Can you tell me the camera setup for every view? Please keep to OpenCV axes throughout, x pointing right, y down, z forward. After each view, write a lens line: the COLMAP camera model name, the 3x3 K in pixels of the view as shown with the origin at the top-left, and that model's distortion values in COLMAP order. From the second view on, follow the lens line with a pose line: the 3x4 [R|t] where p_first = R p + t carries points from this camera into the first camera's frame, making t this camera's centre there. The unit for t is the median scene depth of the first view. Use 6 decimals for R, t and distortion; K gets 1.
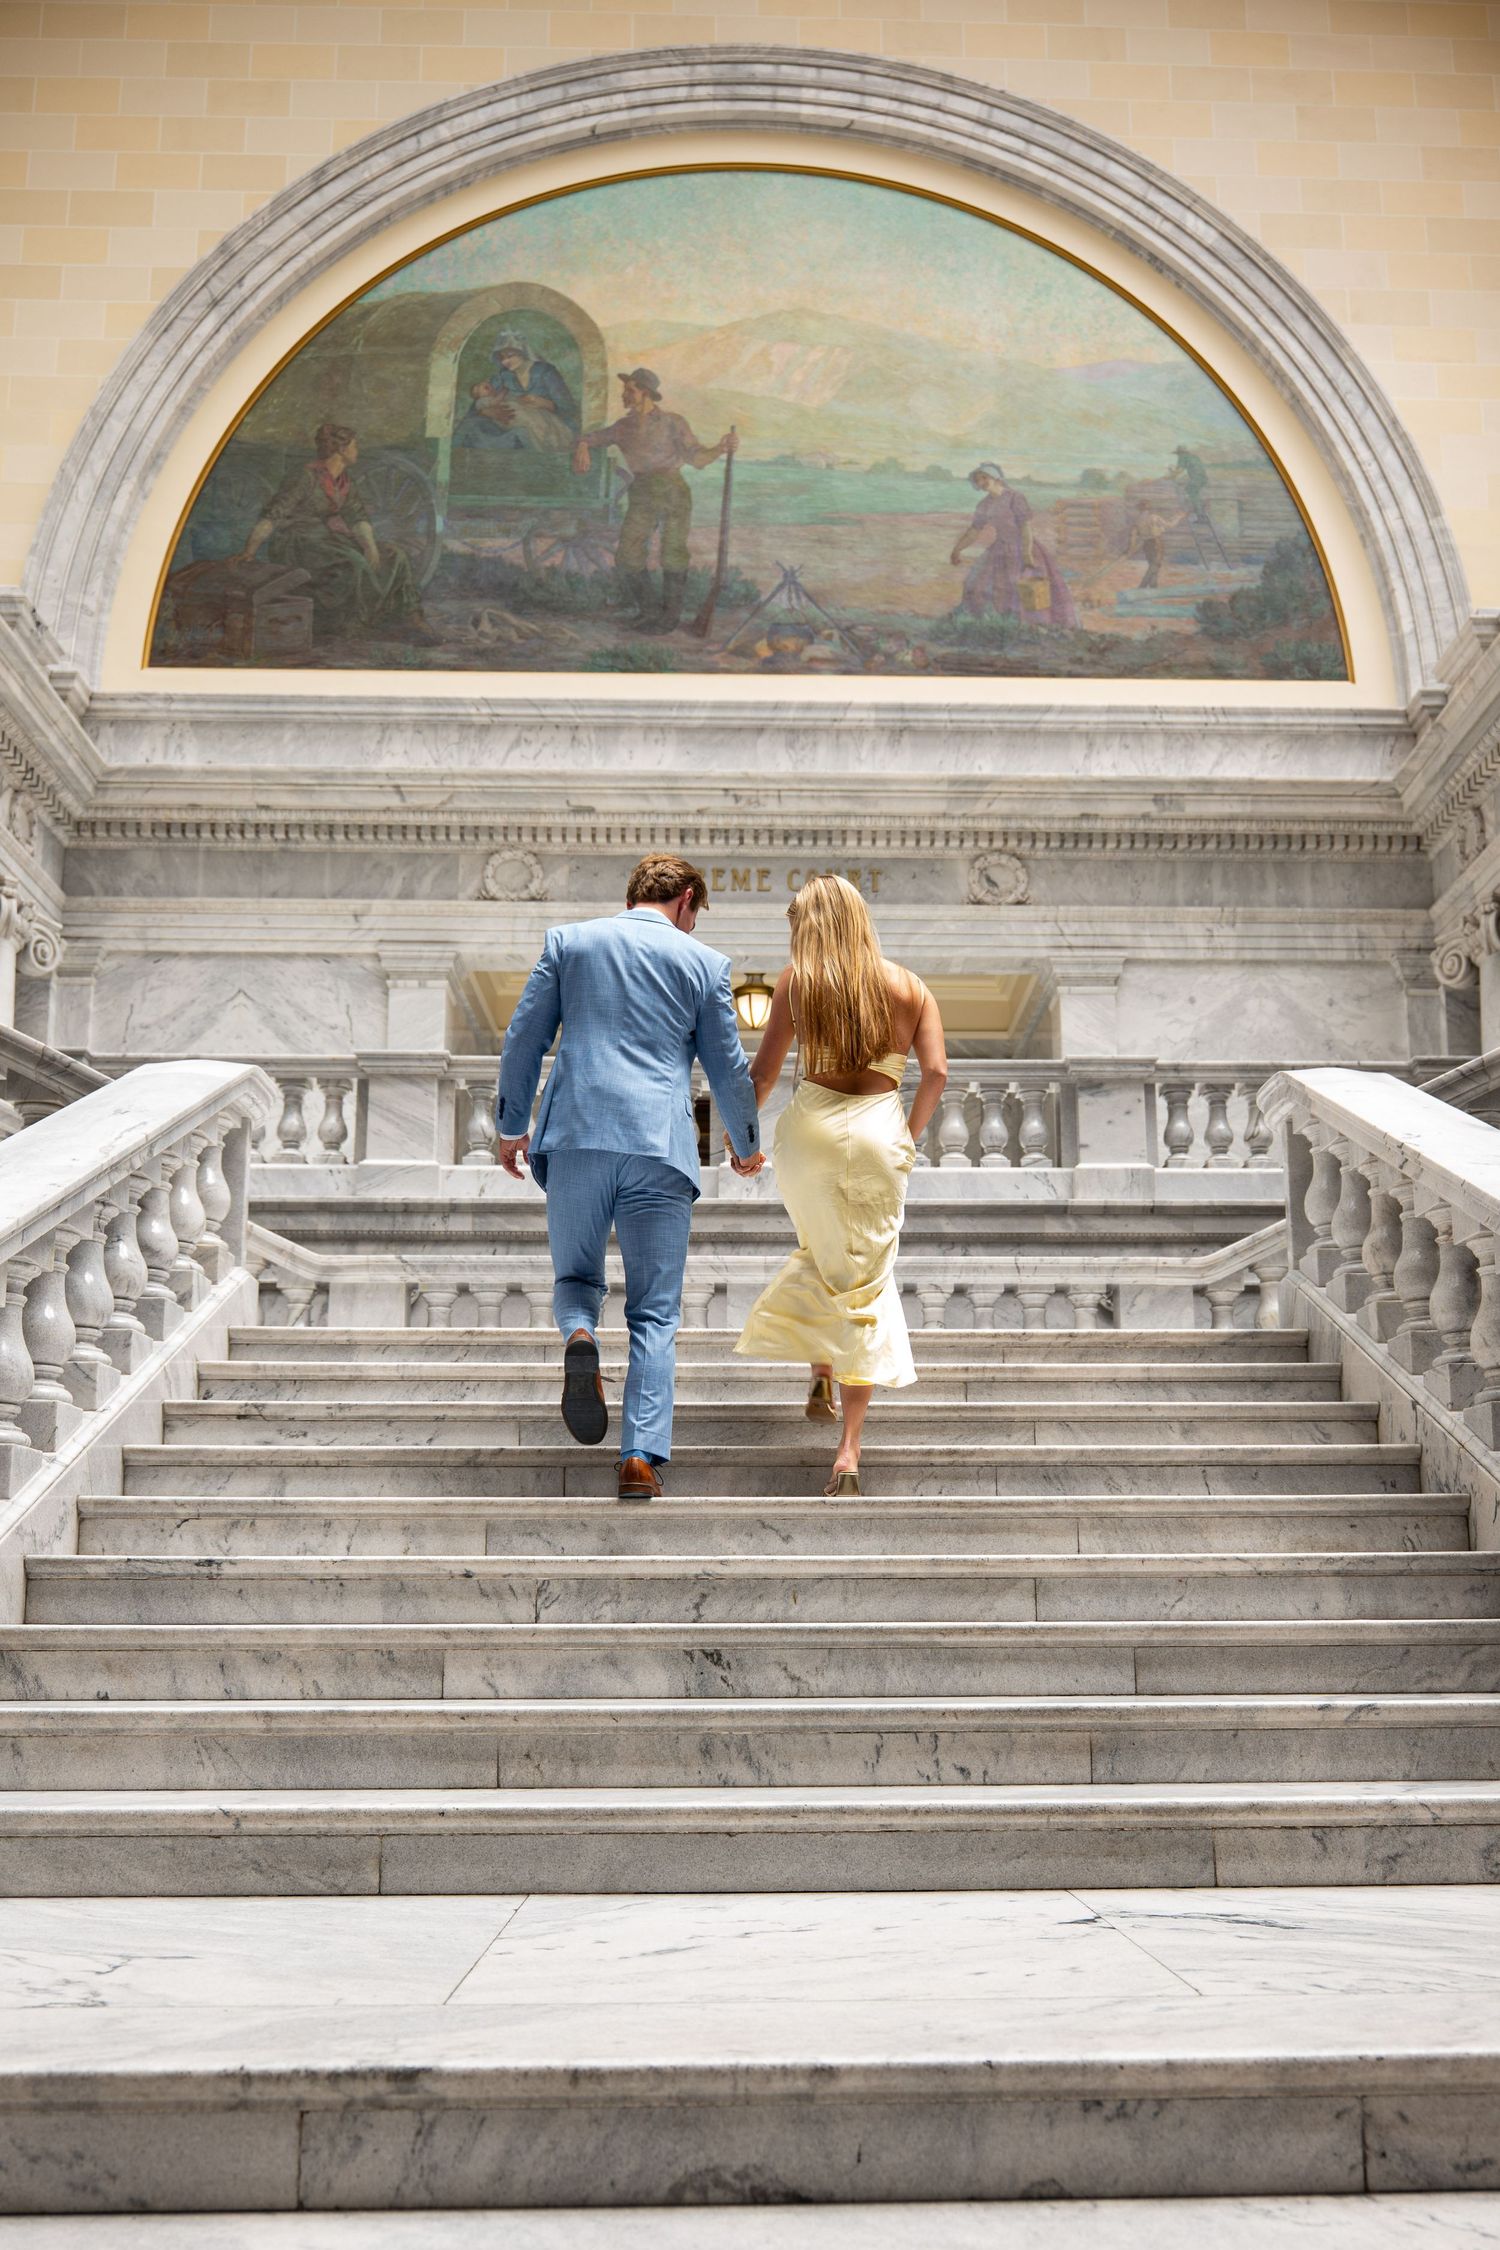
lens RADIAL K [[1888.2, 0, 745.7], [0, 1888.2, 1332.7], [0, 0, 1]] dist [-0.002304, 0.003349]
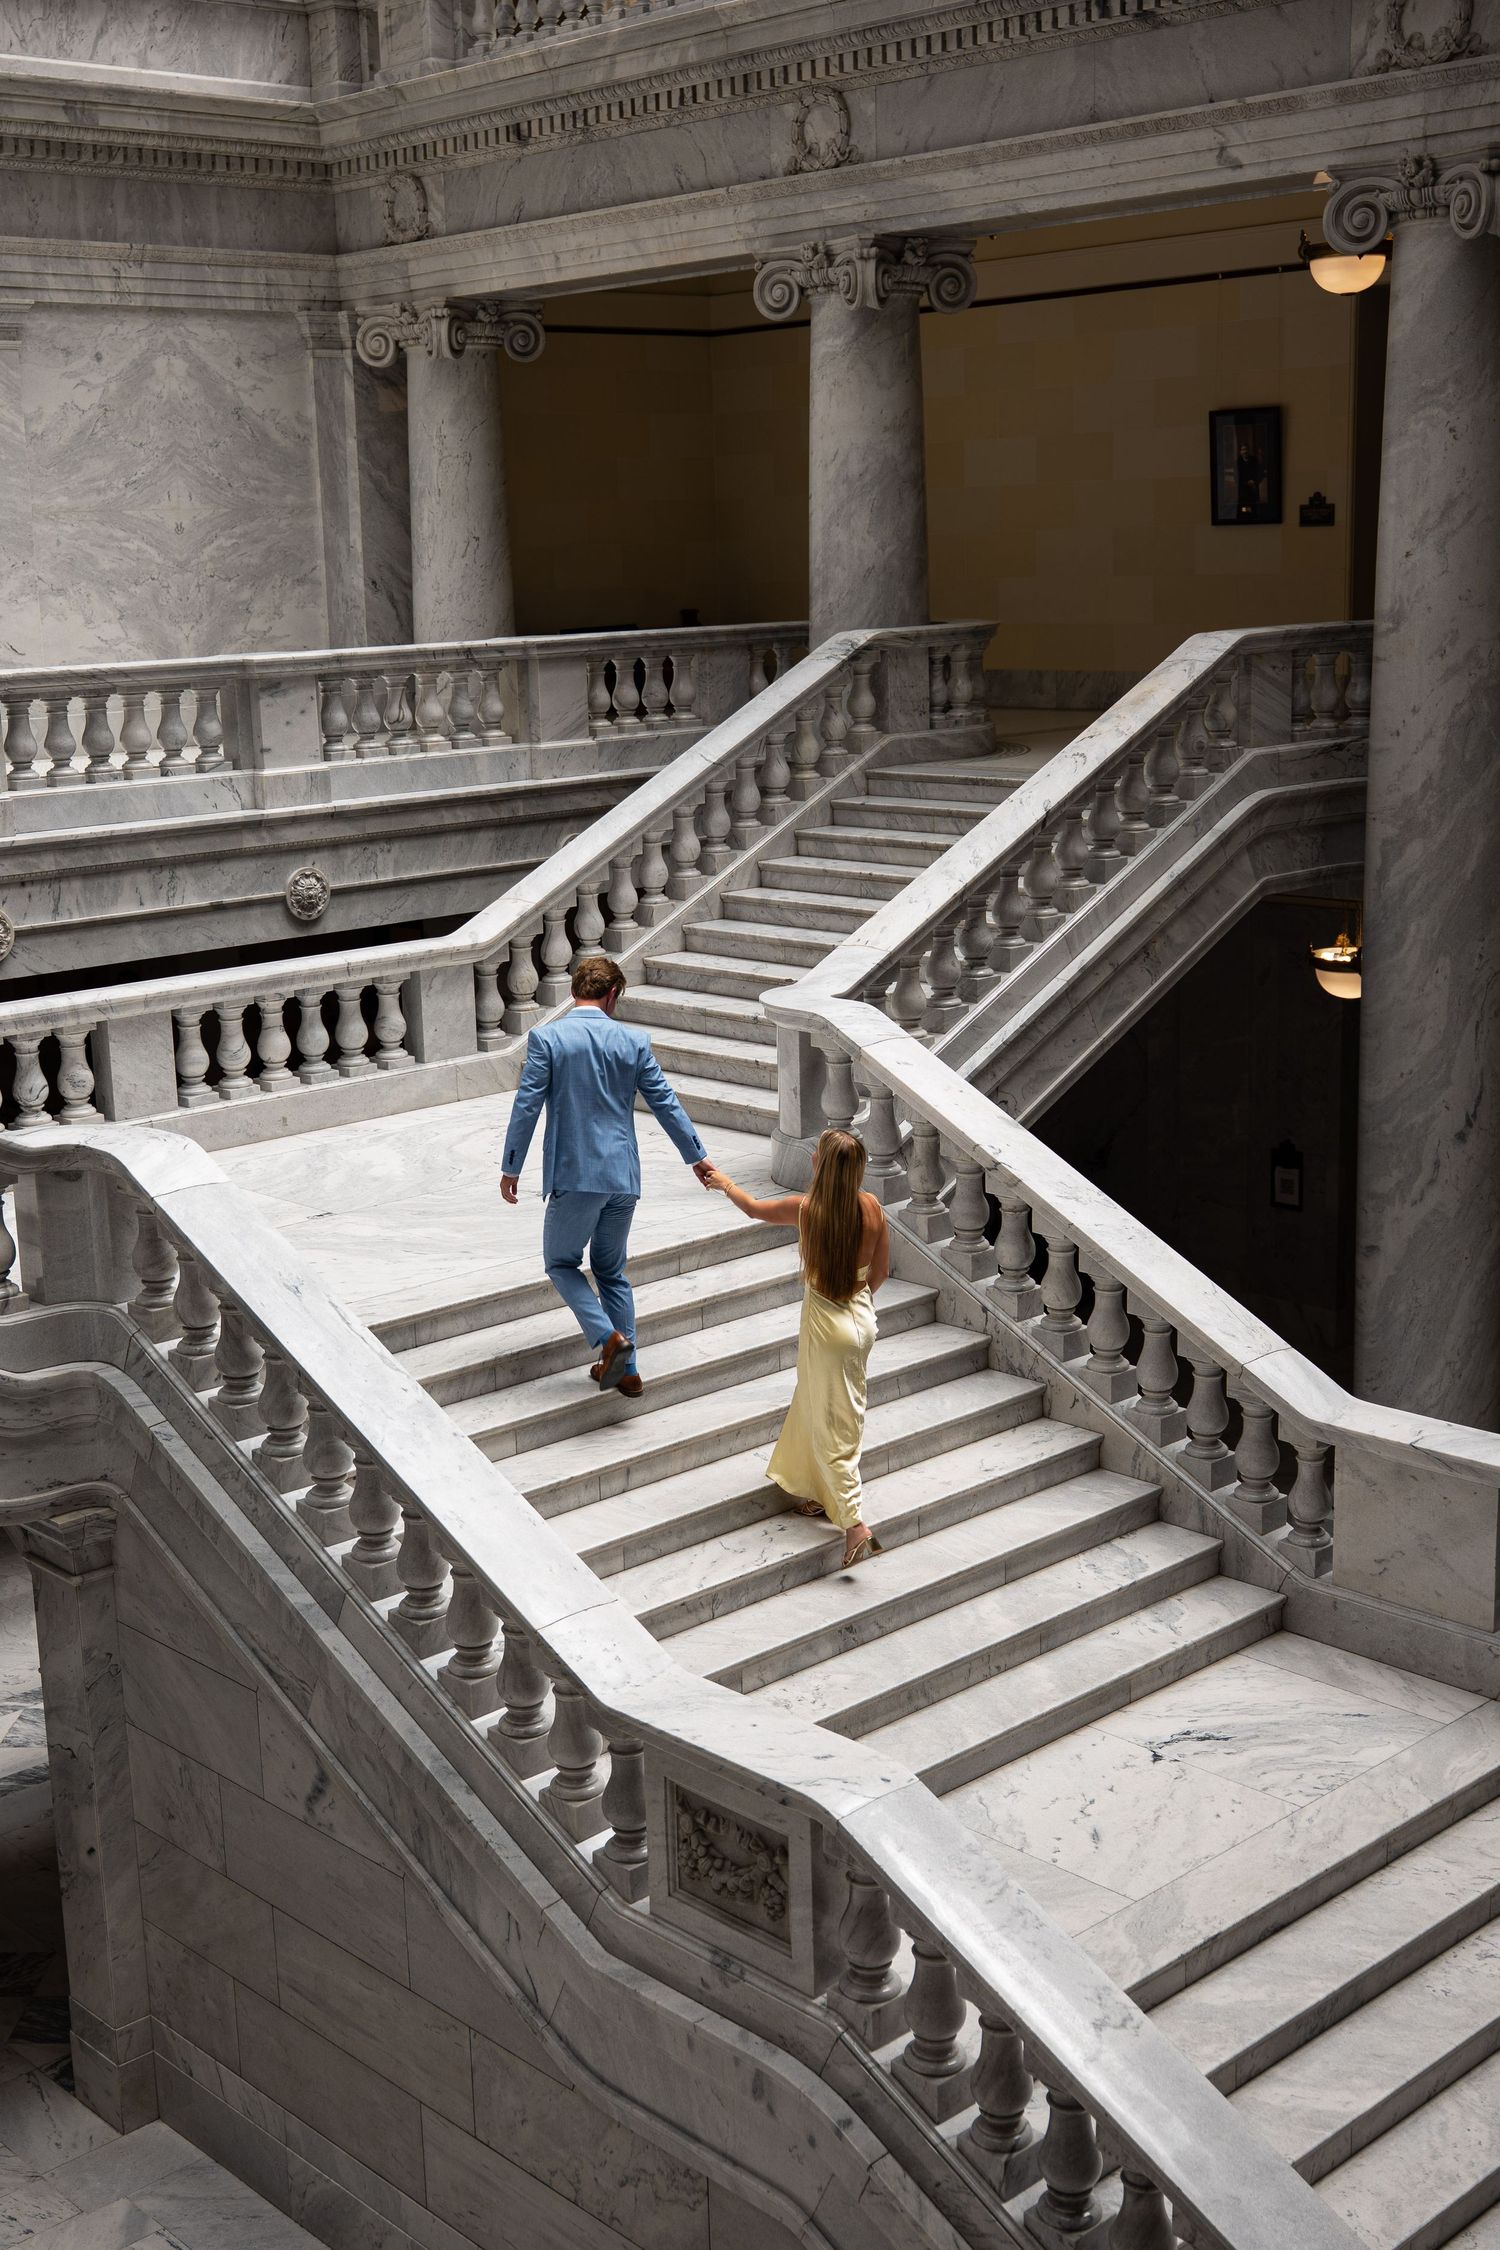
lens RADIAL K [[2657.0, 0, 701.0], [0, 2657.0, 1208.1], [0, 0, 1]] dist [0.016081, 0.000000]
pose [[0.754911, -0.175800, 0.631826, -0.378902], [-0.067939, 0.937256, 0.341958, -0.243800], [-0.652299, -0.301073, 0.695601, -0.120085]]
